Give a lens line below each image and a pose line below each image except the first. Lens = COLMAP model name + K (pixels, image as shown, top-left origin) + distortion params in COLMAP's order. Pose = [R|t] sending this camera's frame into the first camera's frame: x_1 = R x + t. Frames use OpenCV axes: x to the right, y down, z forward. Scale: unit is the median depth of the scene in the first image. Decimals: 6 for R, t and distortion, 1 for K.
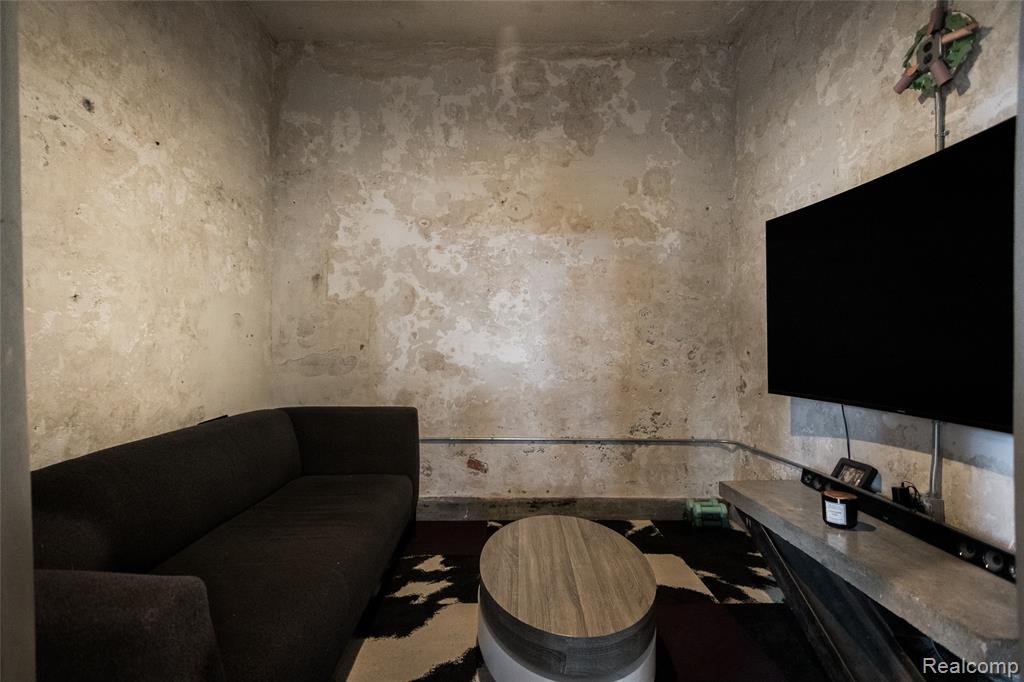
lens RADIAL K [[482.5, 0, 511.9], [0, 482.5, 342.3], [0, 0, 1]] dist [0.008359, 0.001637]
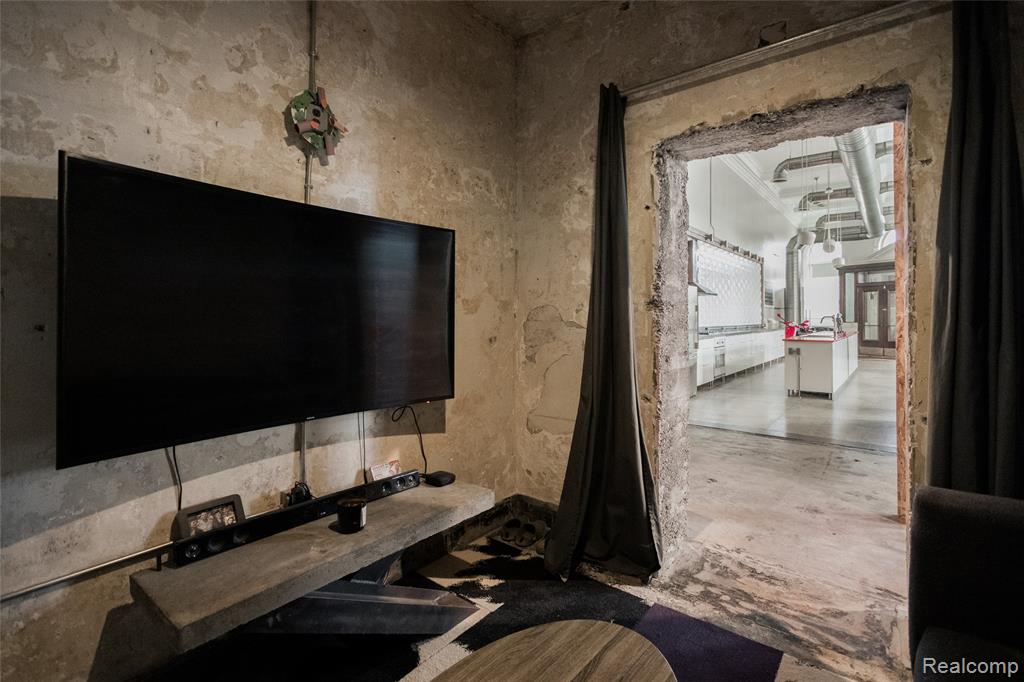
lens RADIAL K [[482.5, 0, 509.1], [0, 482.5, 322.2], [0, 0, 1]] dist [0.008359, 0.001637]
pose [[-0.753885, -0.008125, 0.656956, -0.297622], [-0.002647, 0.999953, 0.009330, -0.096173], [-0.657001, 0.005295, -0.753871, 1.574407]]
